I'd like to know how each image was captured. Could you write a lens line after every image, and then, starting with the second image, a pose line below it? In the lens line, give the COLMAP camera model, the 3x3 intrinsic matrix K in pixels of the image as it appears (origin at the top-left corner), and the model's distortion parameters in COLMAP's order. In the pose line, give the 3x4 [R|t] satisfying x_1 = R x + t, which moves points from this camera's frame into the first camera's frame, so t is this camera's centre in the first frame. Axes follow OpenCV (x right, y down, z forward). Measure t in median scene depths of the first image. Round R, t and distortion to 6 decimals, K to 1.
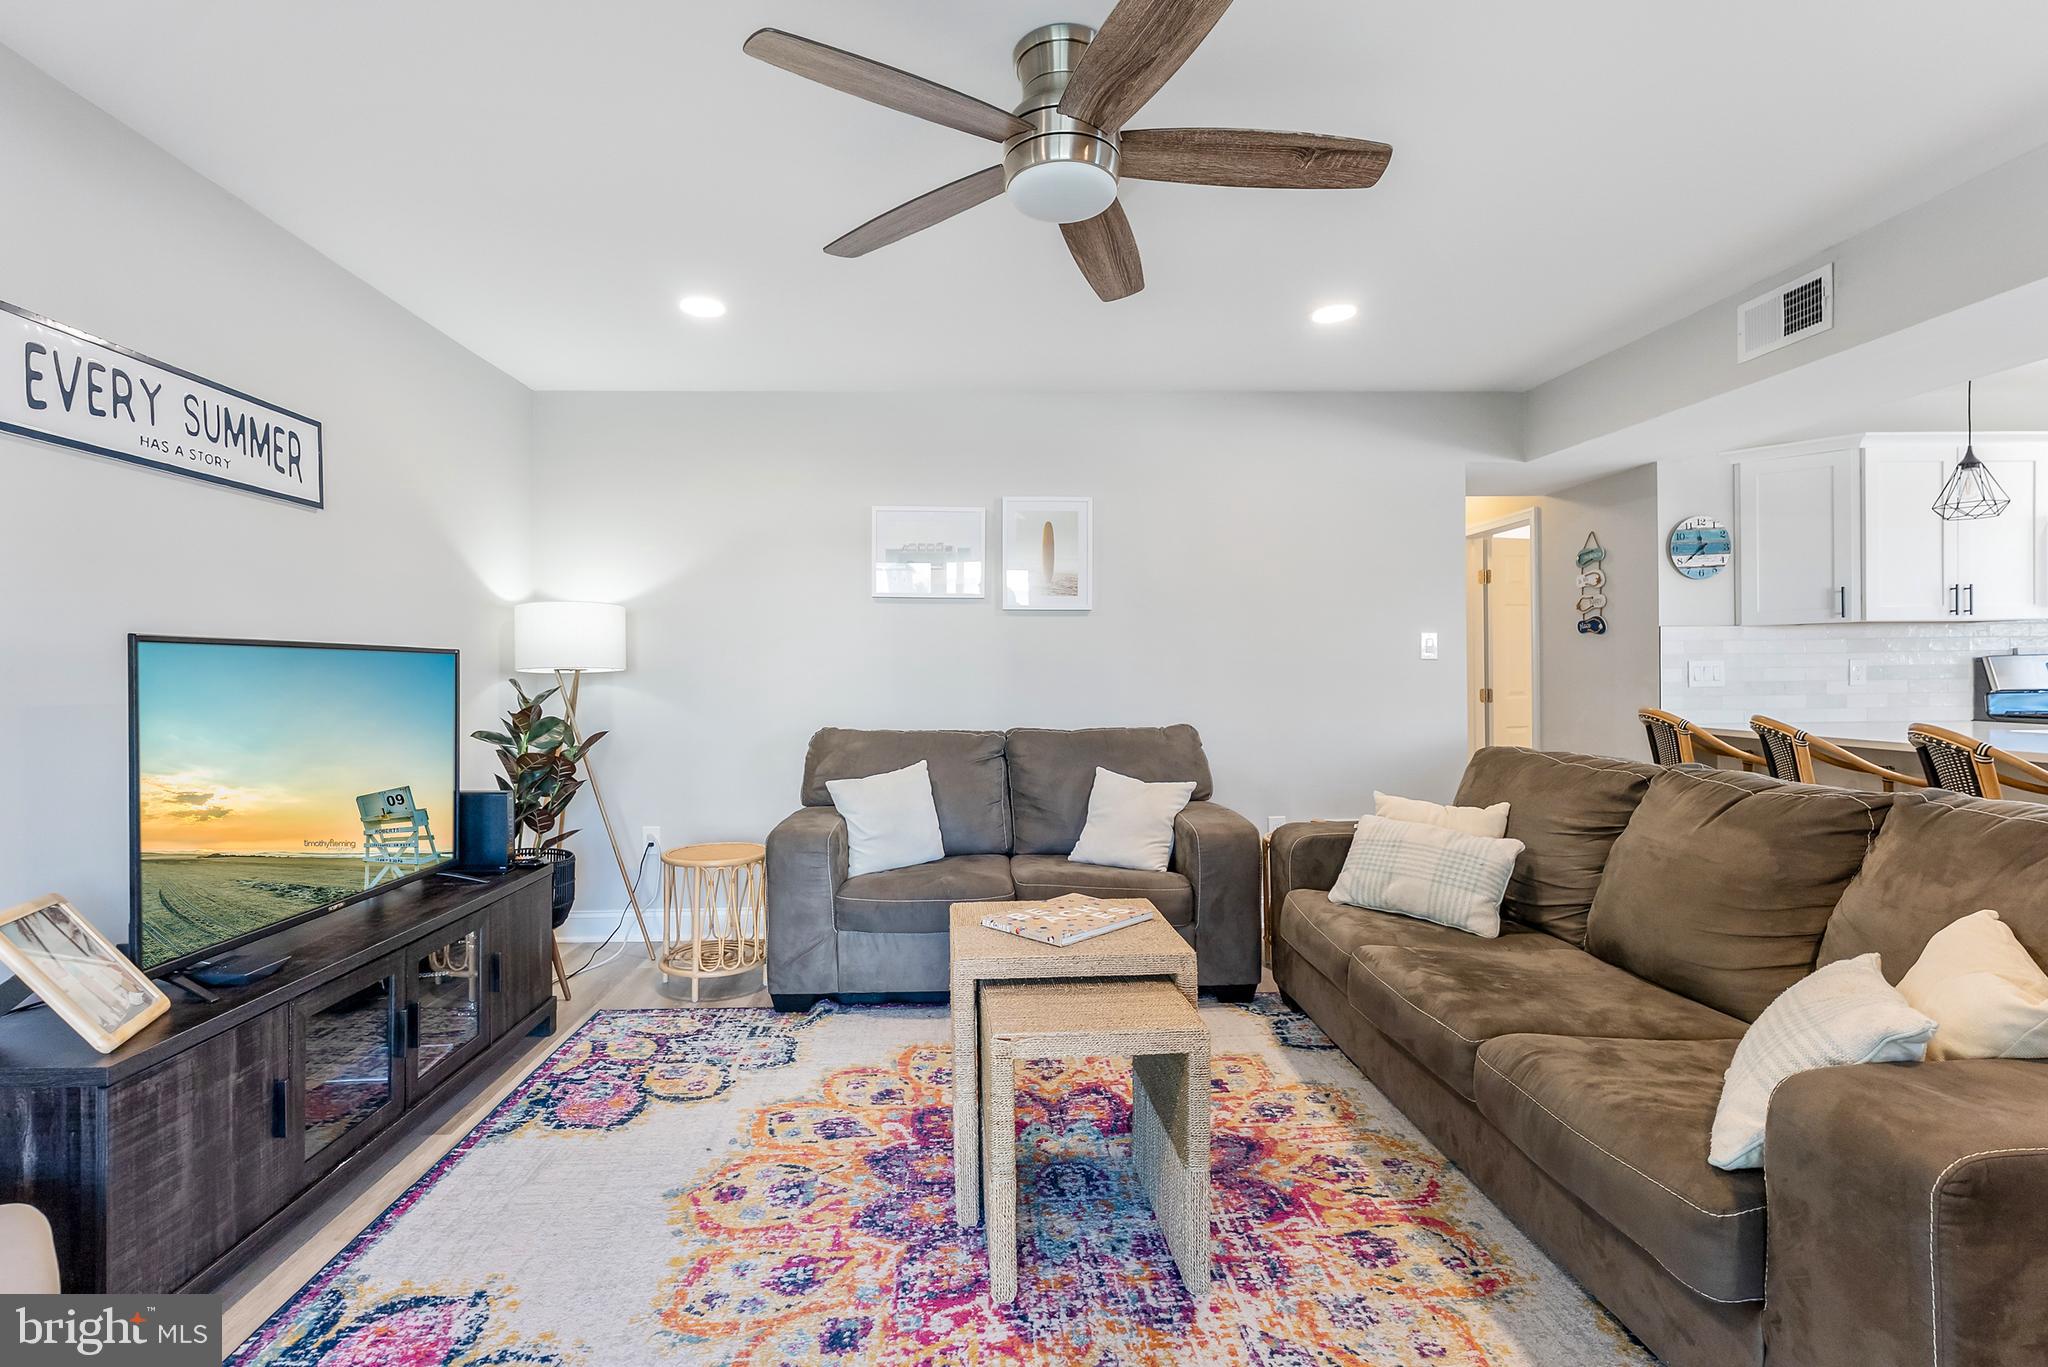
lens RADIAL K [[939.8, 0, 1019.4], [0, 939.8, 674.2], [0, 0, 1]] dist [-0.000639, 0.000081]
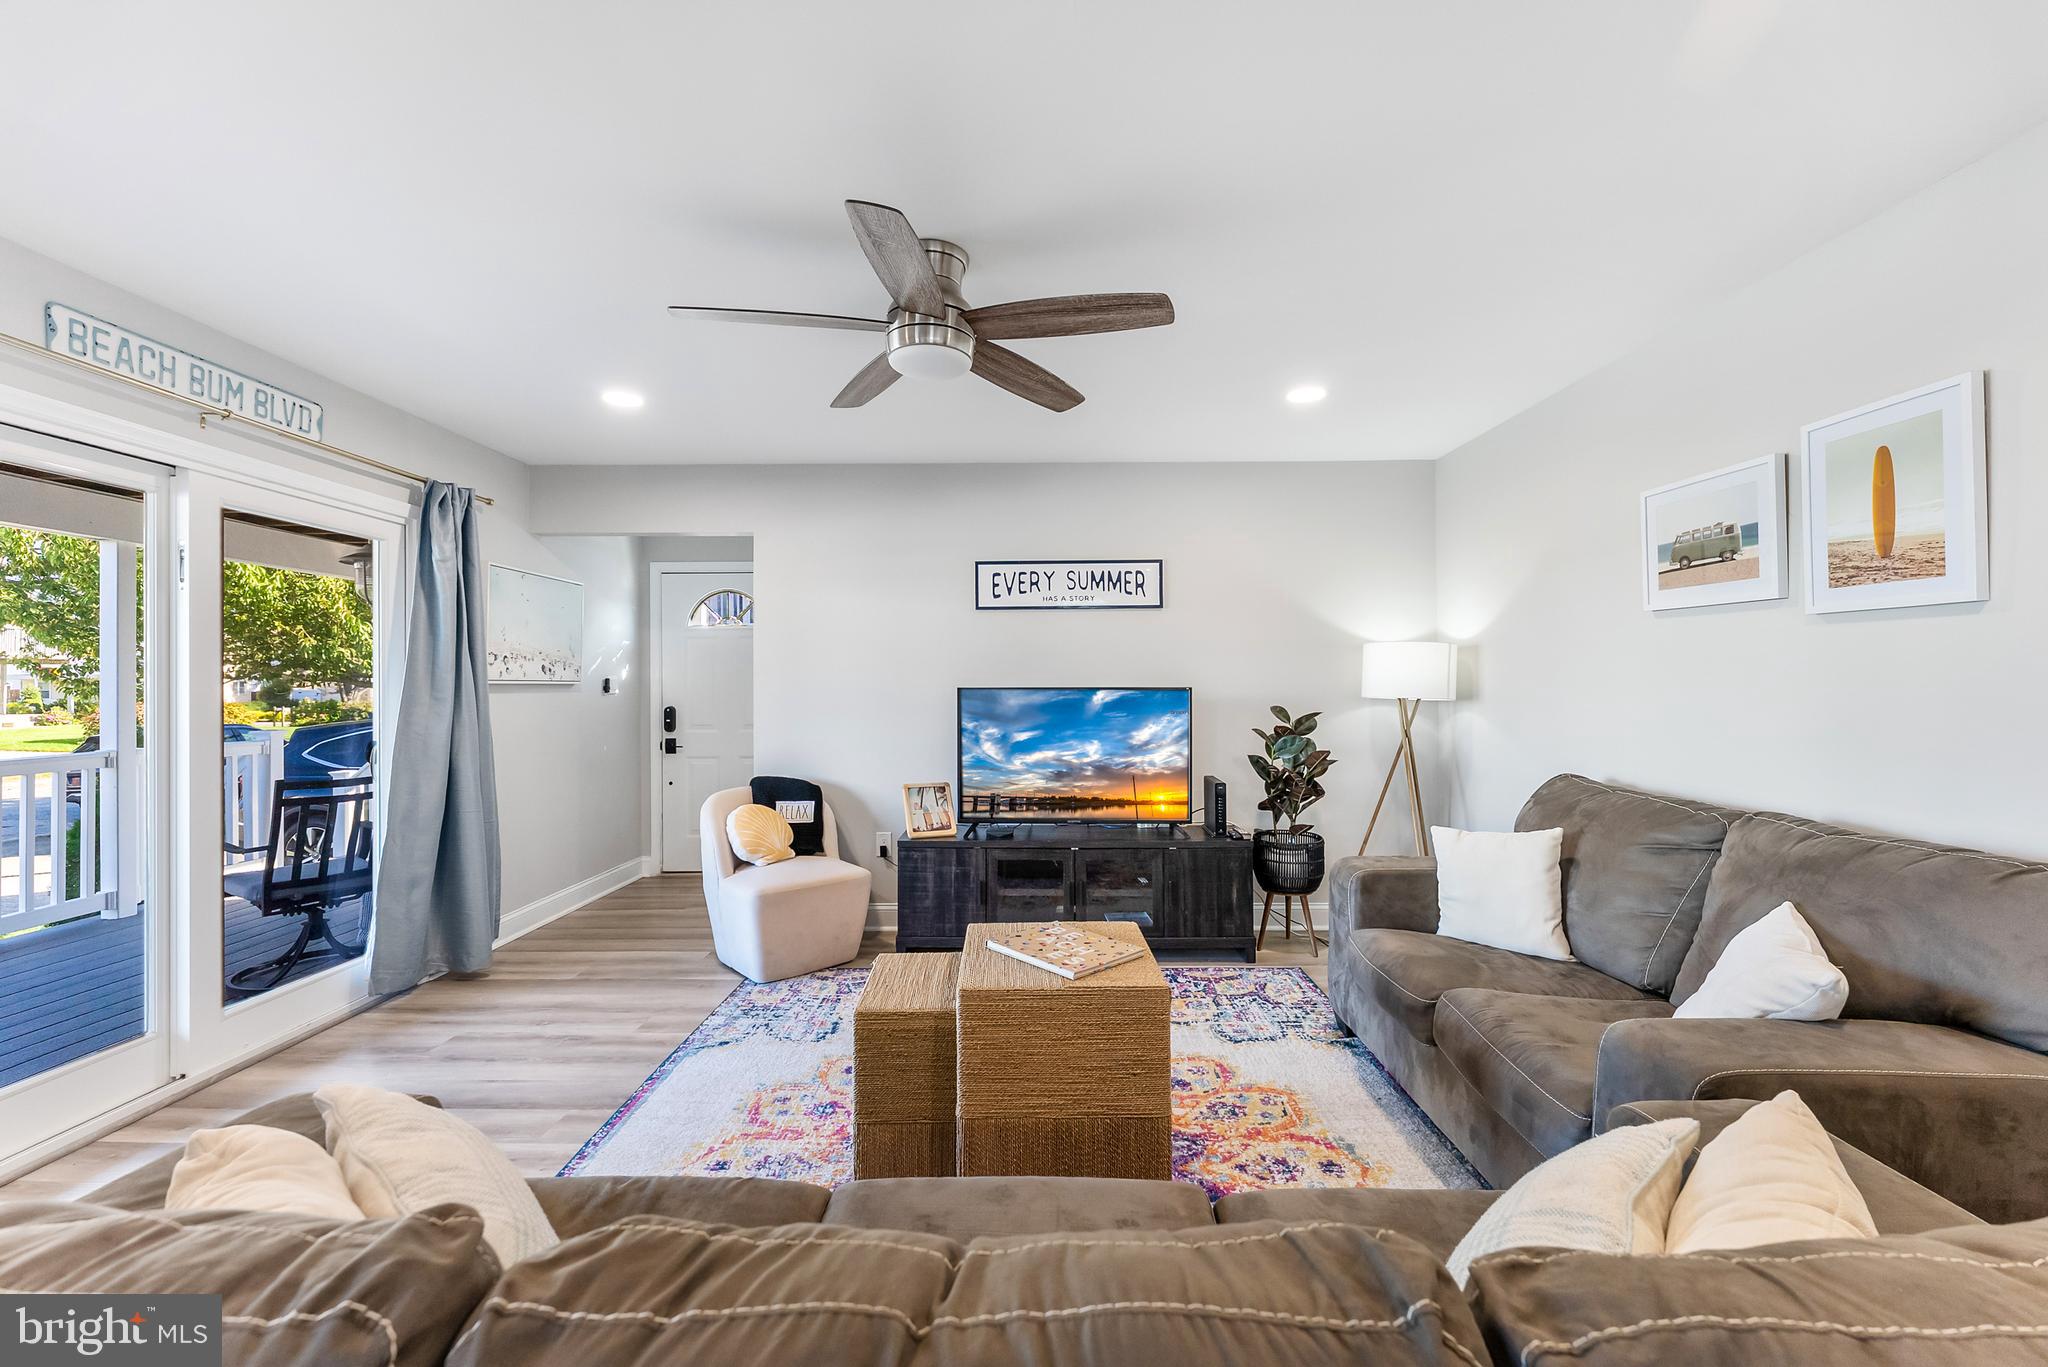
lens RADIAL K [[824.0, 0, 1025.9], [0, 824.0, 679.7], [0, 0, 1]] dist [0.001052, -0.000130]
pose [[-0.053154, 0.004111, -0.998578, 0.880540], [0.000676, 0.999991, 0.004081, -0.049813], [0.998586, -0.000458, -0.053156, 0.877176]]
